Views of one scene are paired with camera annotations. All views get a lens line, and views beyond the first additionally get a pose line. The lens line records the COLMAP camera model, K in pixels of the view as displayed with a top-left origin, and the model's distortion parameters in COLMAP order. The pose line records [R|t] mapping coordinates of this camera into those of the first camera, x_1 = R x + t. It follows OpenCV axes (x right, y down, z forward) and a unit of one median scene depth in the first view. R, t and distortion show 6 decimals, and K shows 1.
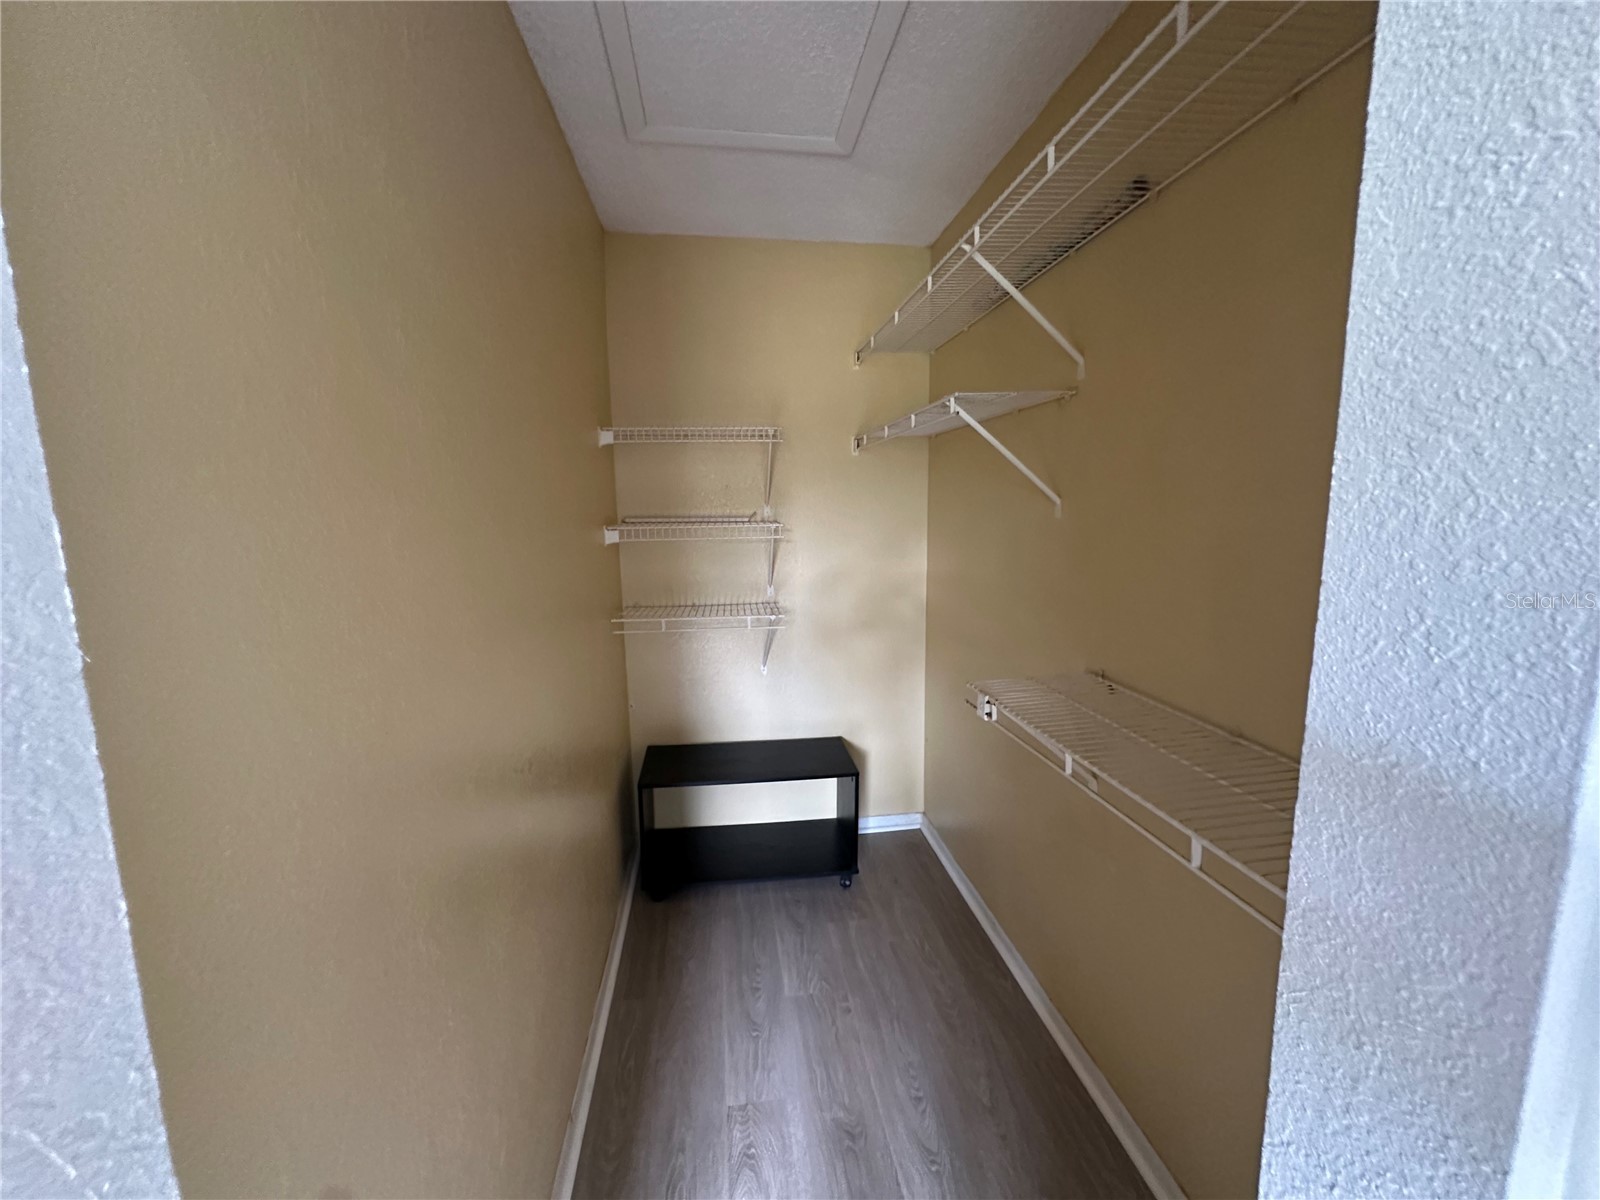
lens RADIAL K [[635.8, 0, 802.6], [0, 635.8, 602.2], [0, 0, 1]] dist [-0.005985, -0.000502]
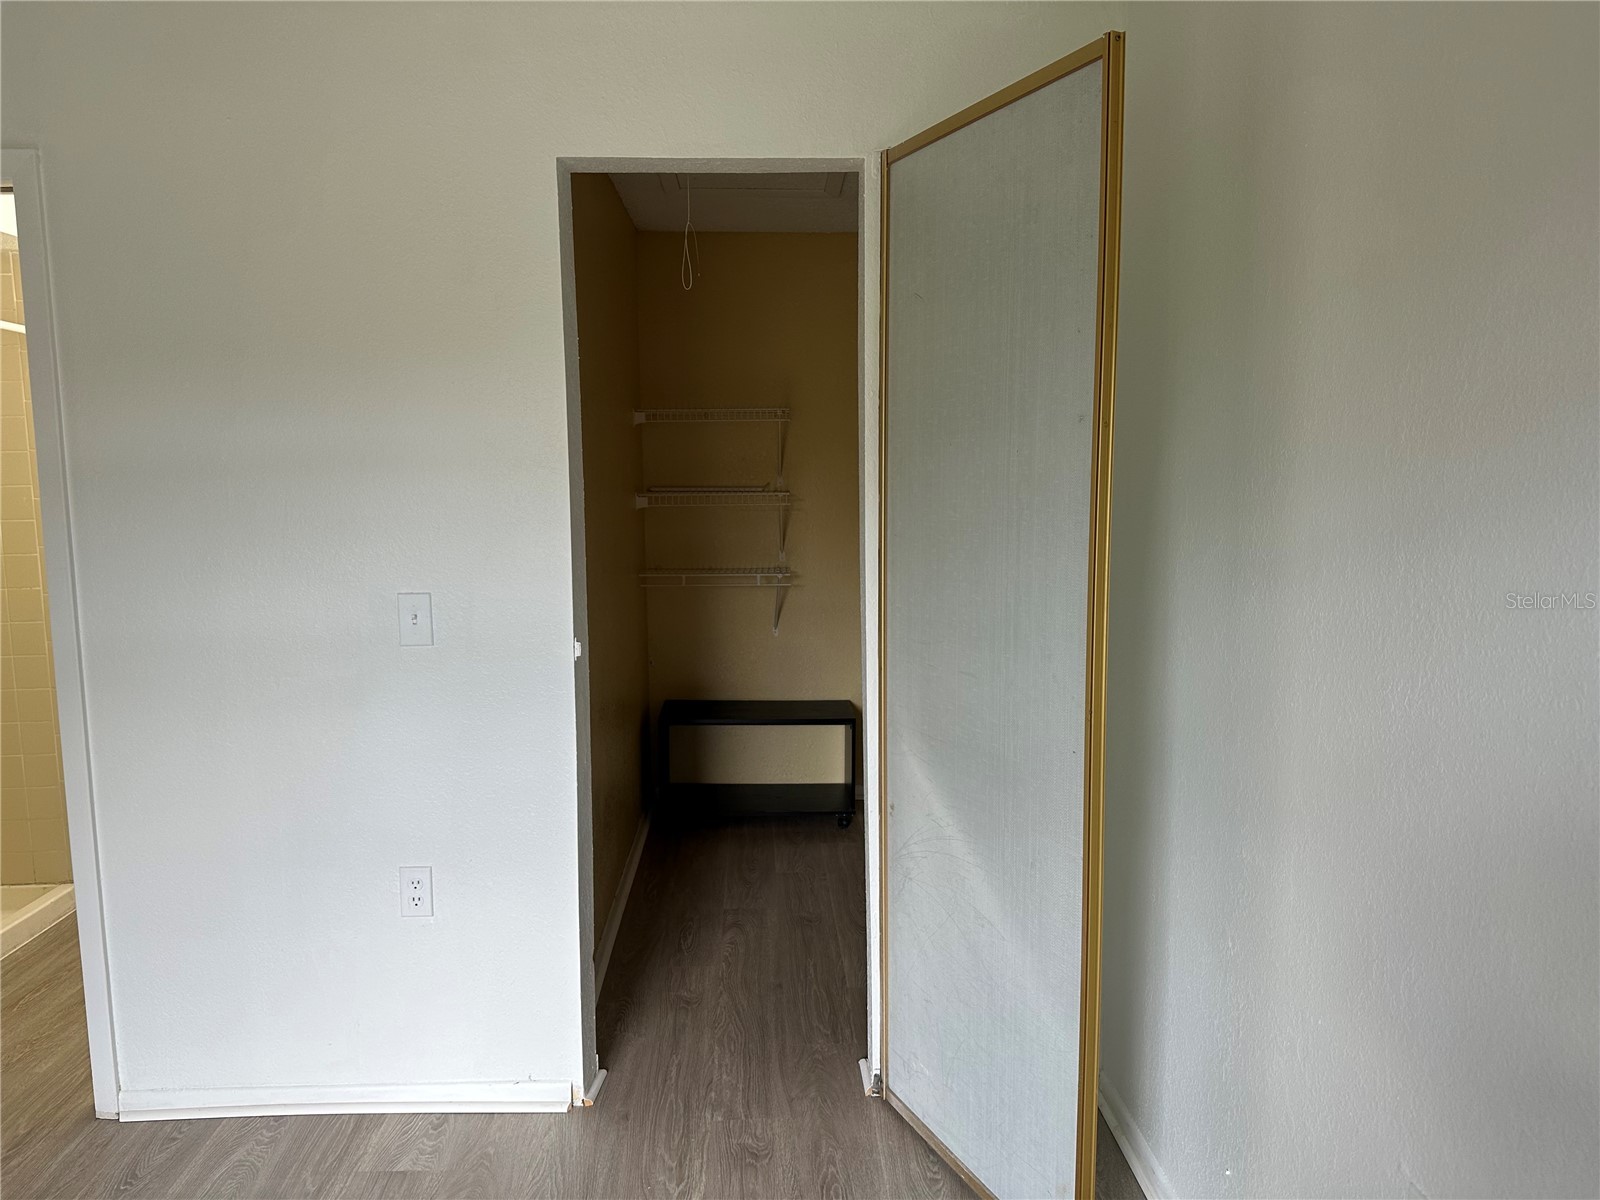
lens RADIAL K [[1118.1, 0, 799.0], [0, 1118.1, 599.8], [0, 0, 1]] dist [0.006827, 0.000387]
pose [[0.995219, 0.015058, -0.096498, 0.165505], [-0.019305, 0.998879, -0.043224, 0.140345], [0.095739, 0.044880, 0.994394, -0.886638]]
